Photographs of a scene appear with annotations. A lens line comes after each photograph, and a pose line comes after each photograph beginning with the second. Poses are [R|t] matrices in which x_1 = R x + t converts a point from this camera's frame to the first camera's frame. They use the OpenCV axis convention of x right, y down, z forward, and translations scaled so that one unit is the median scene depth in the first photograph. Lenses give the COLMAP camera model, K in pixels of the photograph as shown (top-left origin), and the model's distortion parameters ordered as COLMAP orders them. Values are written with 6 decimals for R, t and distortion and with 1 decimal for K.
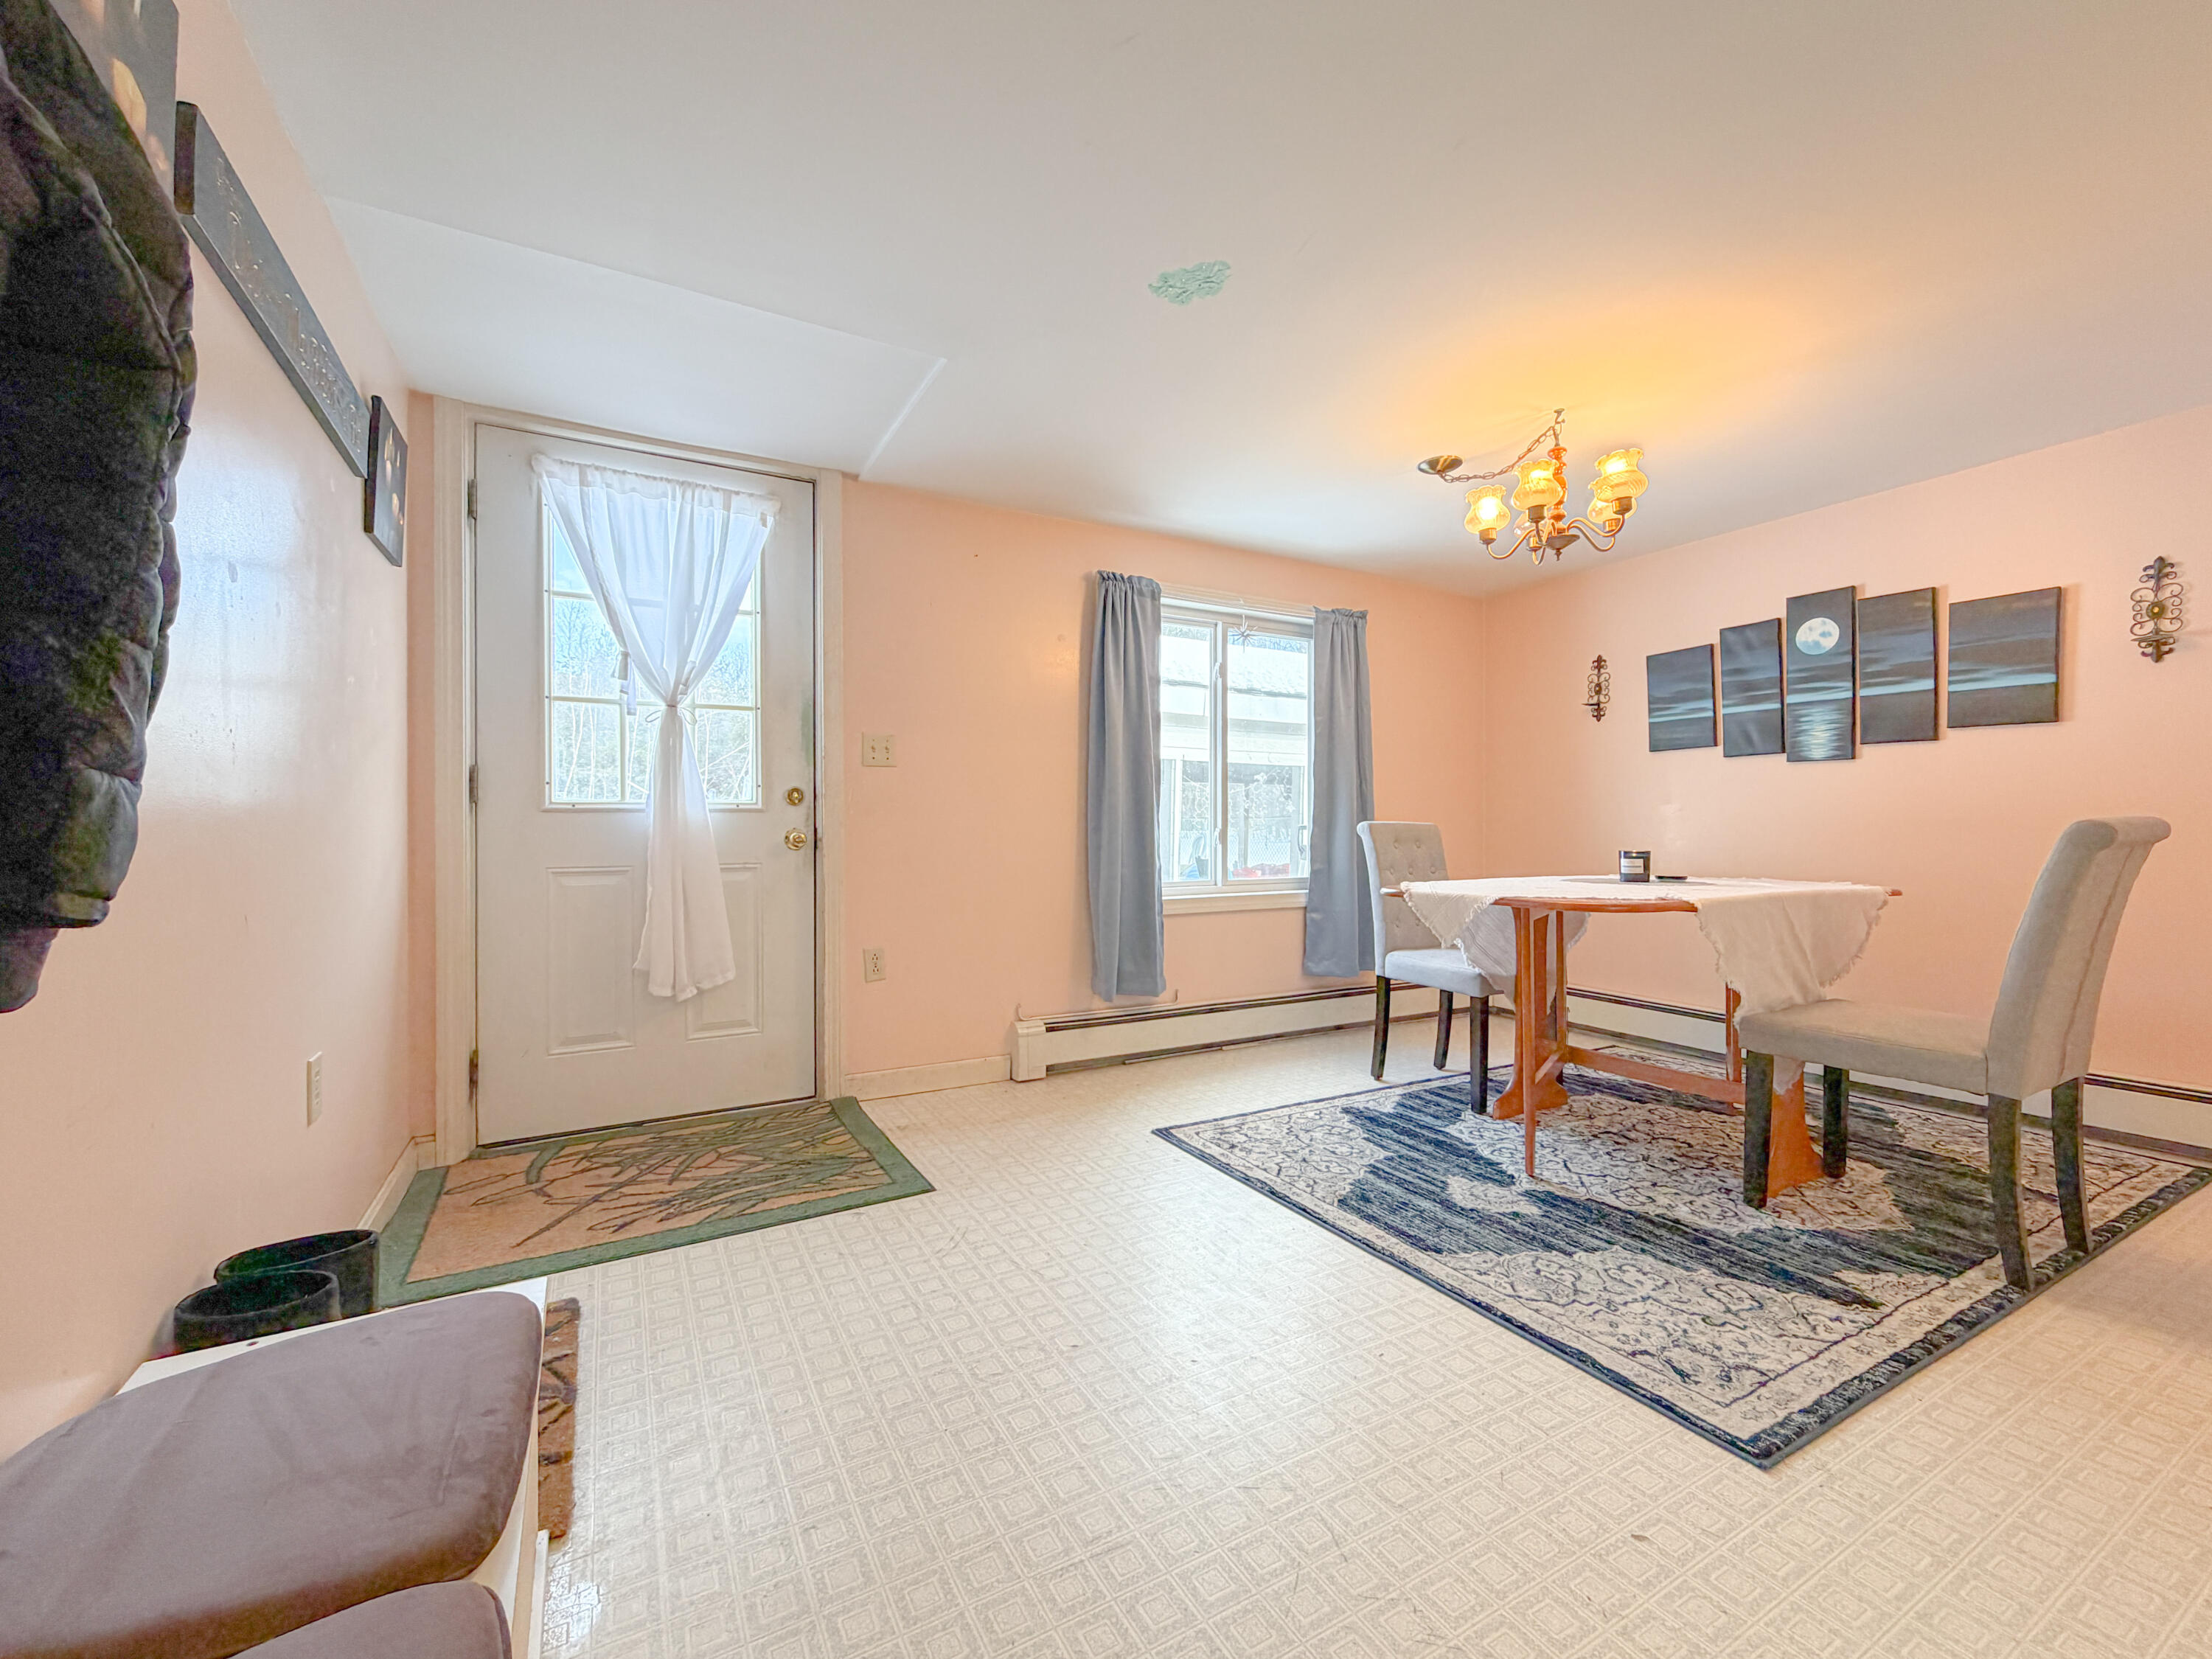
lens RADIAL K [[881.8, 0, 1102.1], [0, 881.8, 816.9], [0, 0, 1]] dist [0.000066, -0.000014]
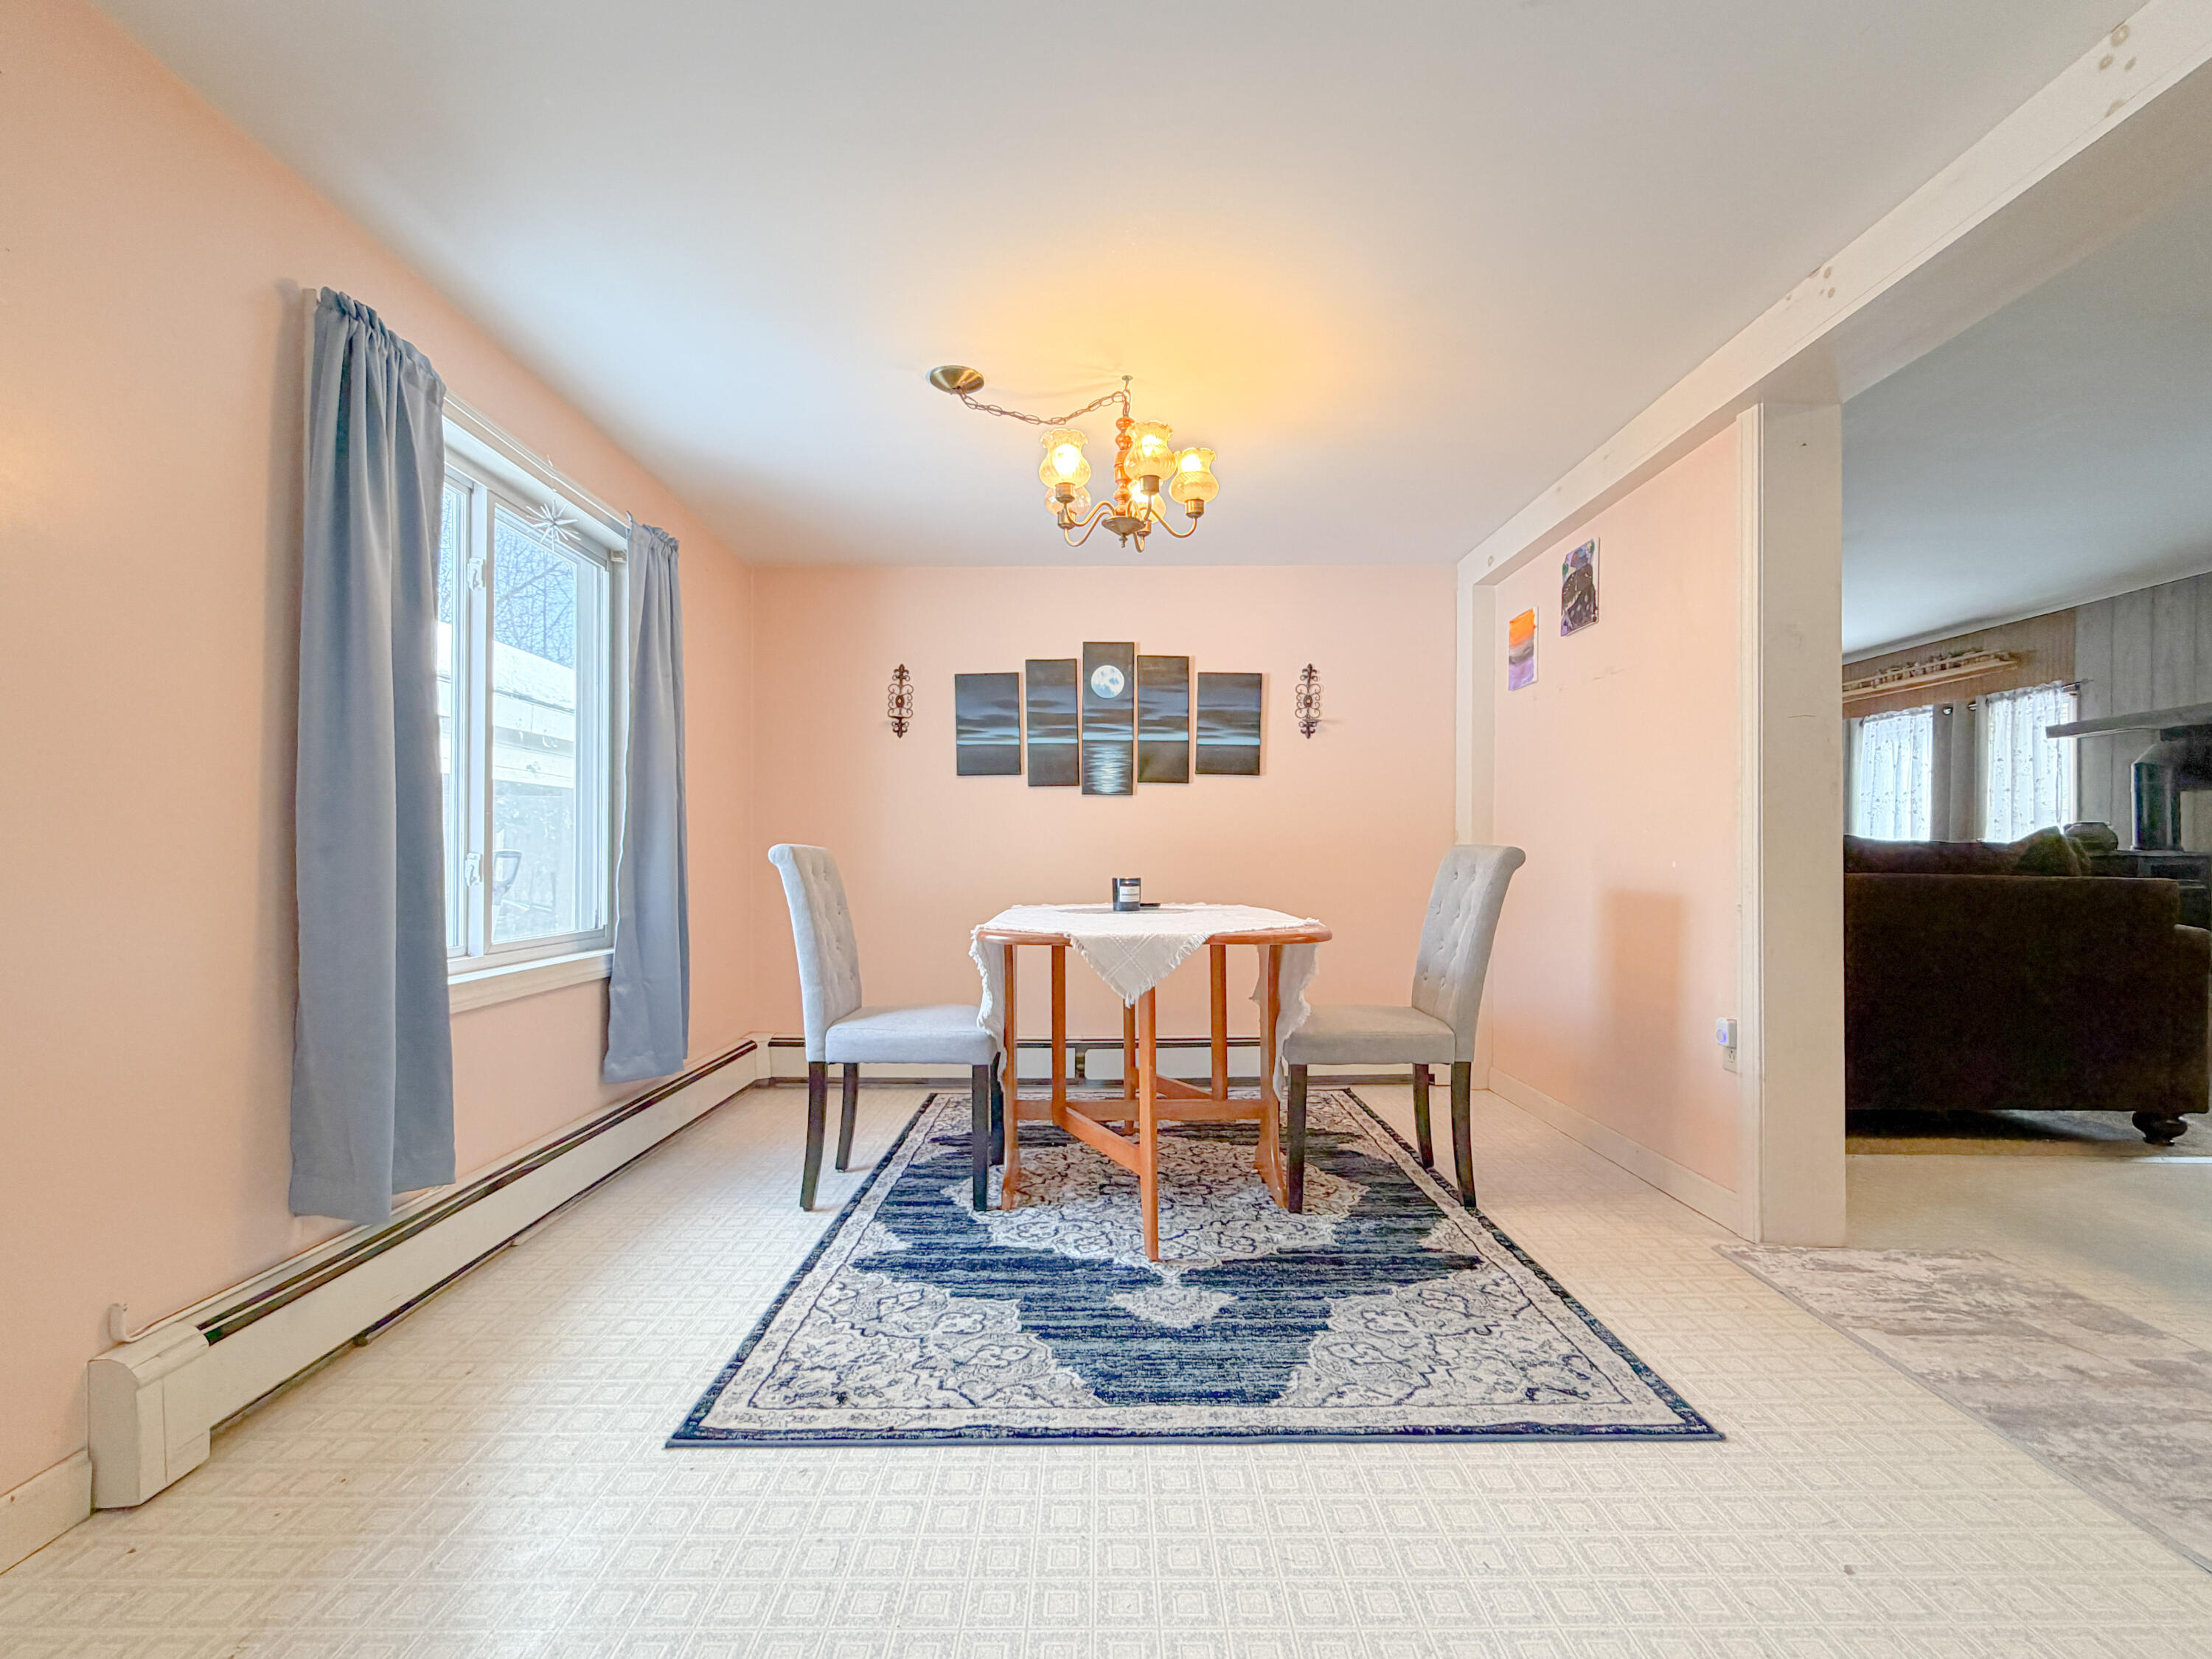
lens RADIAL K [[977.7, 0, 1090.1], [0, 977.7, 850.2], [0, 0, 1]] dist [-0.000568, 0.000279]
pose [[0.485595, 0.008617, 0.874142, -0.323235], [-0.010459, 0.999937, -0.004047, 0.013130], [-0.874122, -0.007178, 0.485654, 0.519031]]
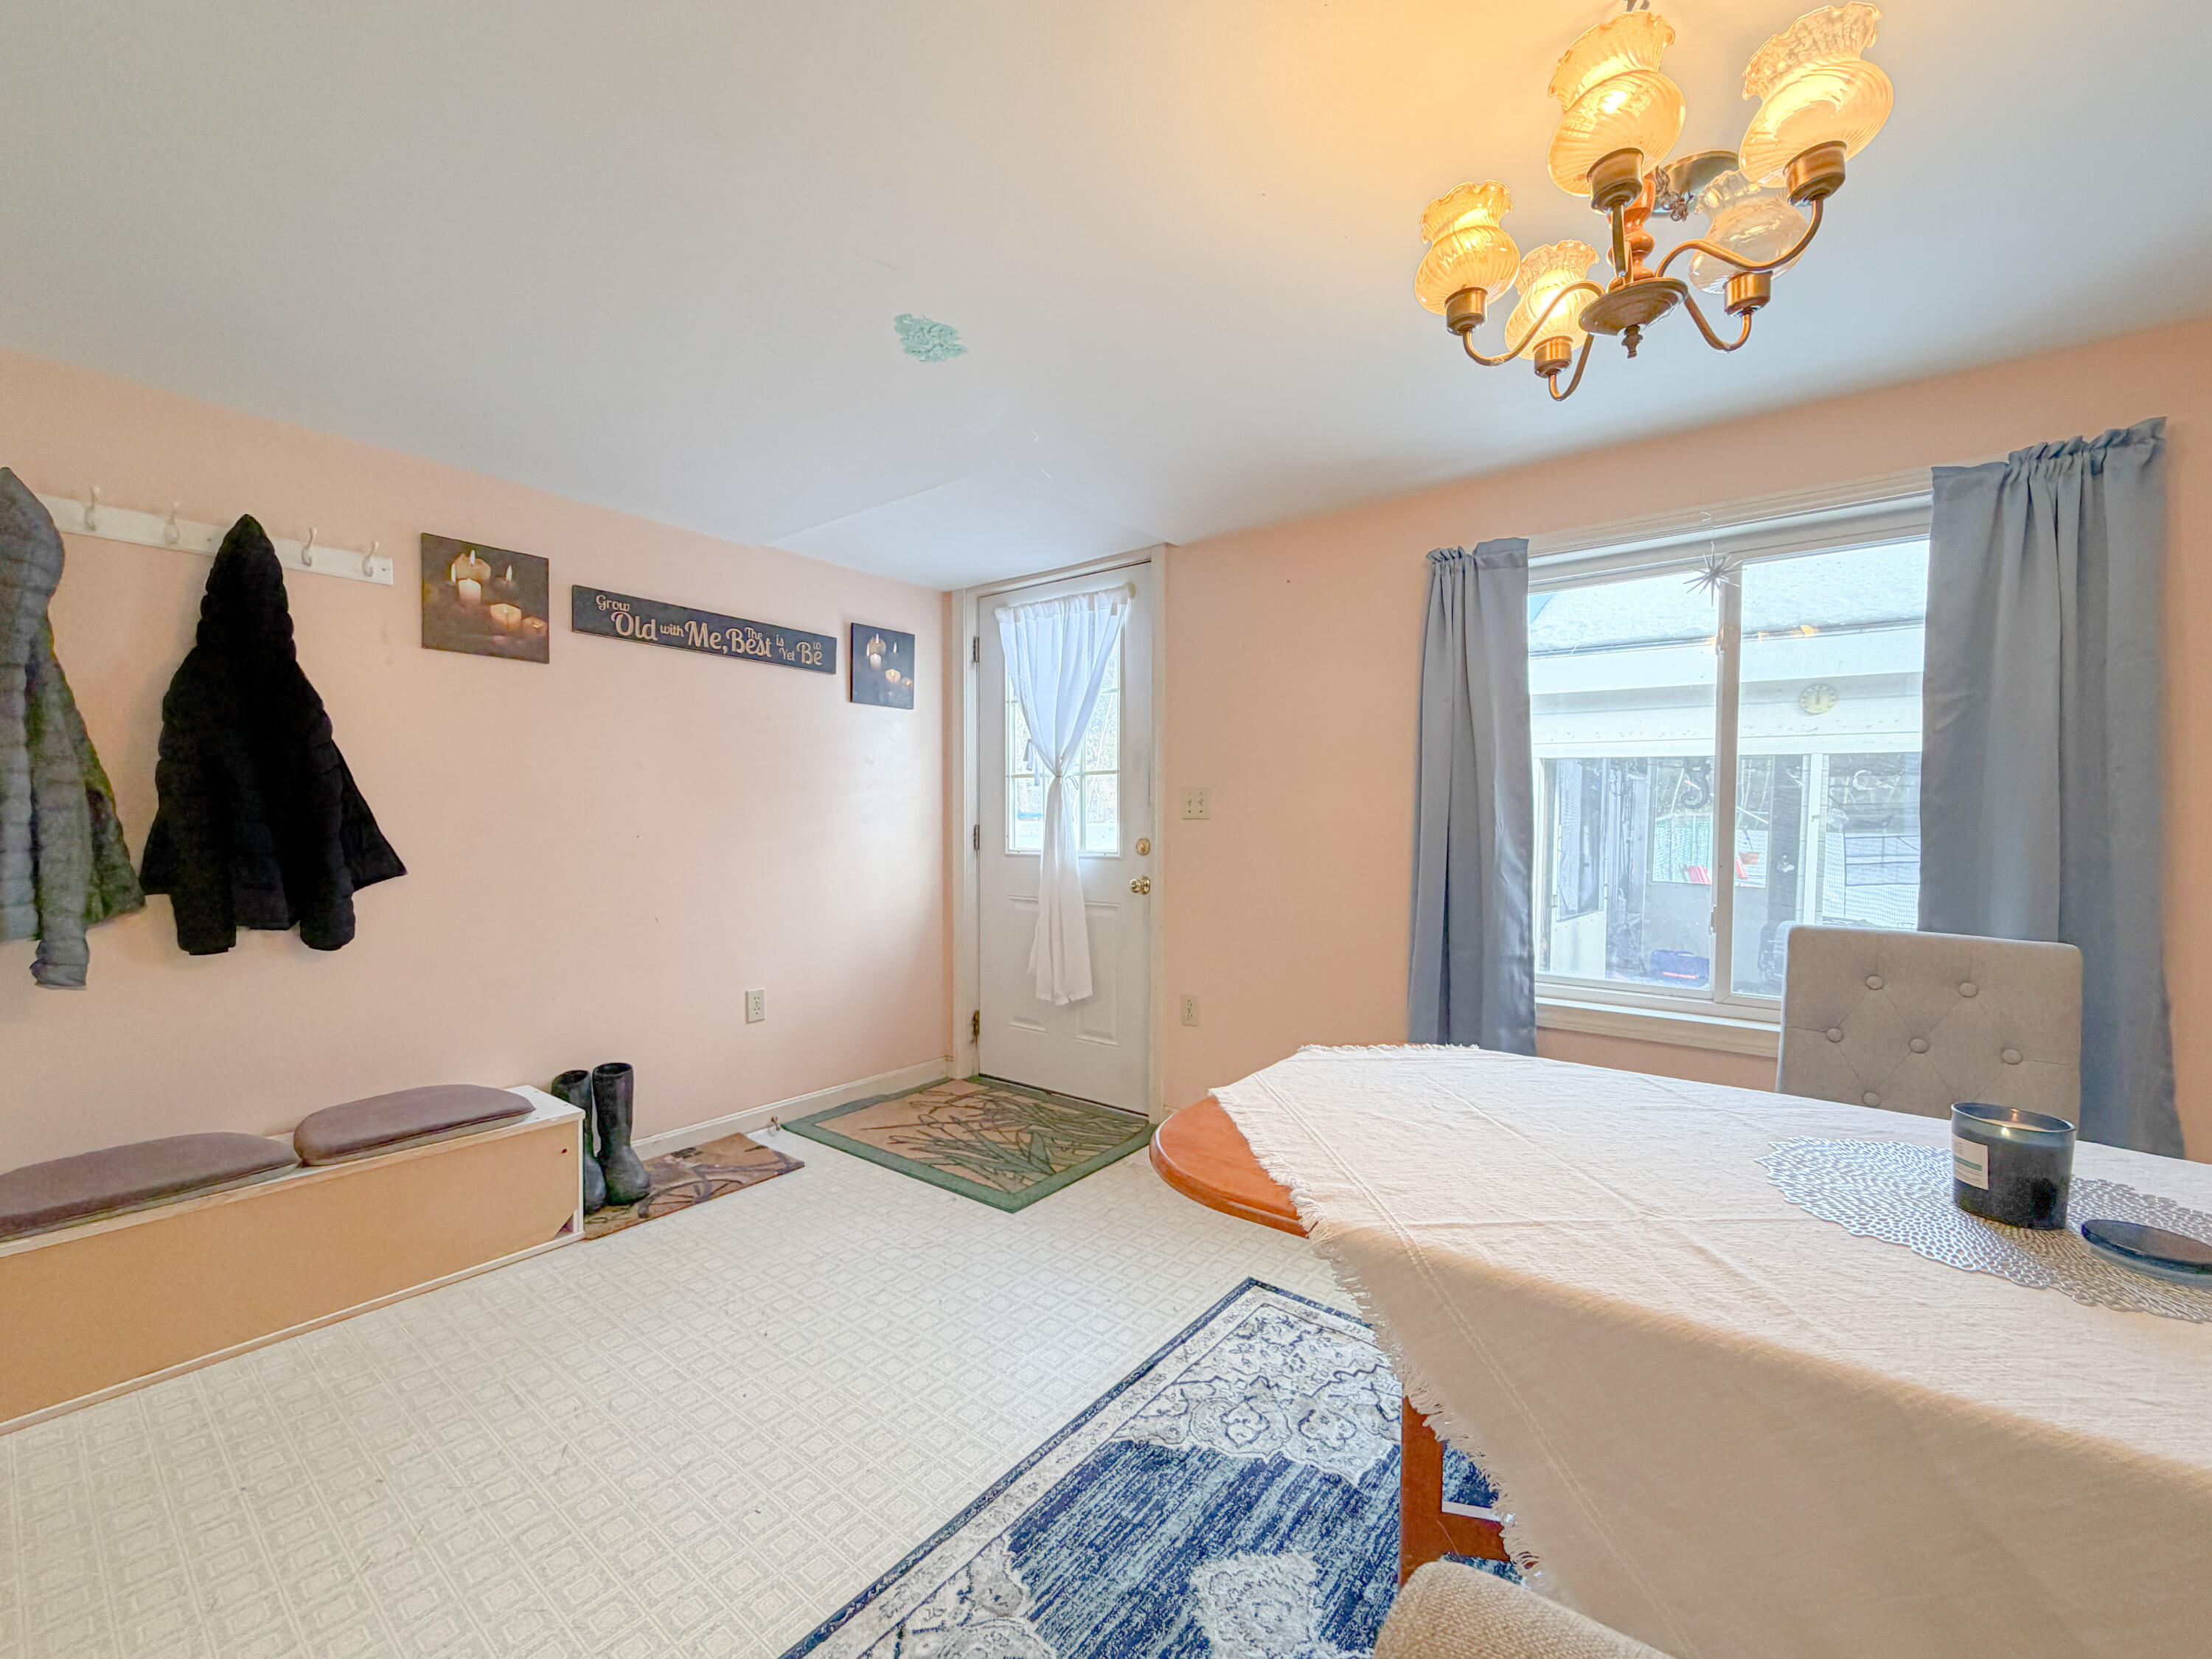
lens RADIAL K [[890.2, 0, 1102.5], [0, 890.2, 843.7], [0, 0, 1]] dist [-0.000166, -0.000168]
pose [[0.396932, 0.026458, -0.917467, 0.750946], [0.001523, 0.999564, 0.029485, -0.067976], [0.917847, -0.013101, 0.396718, 0.561762]]
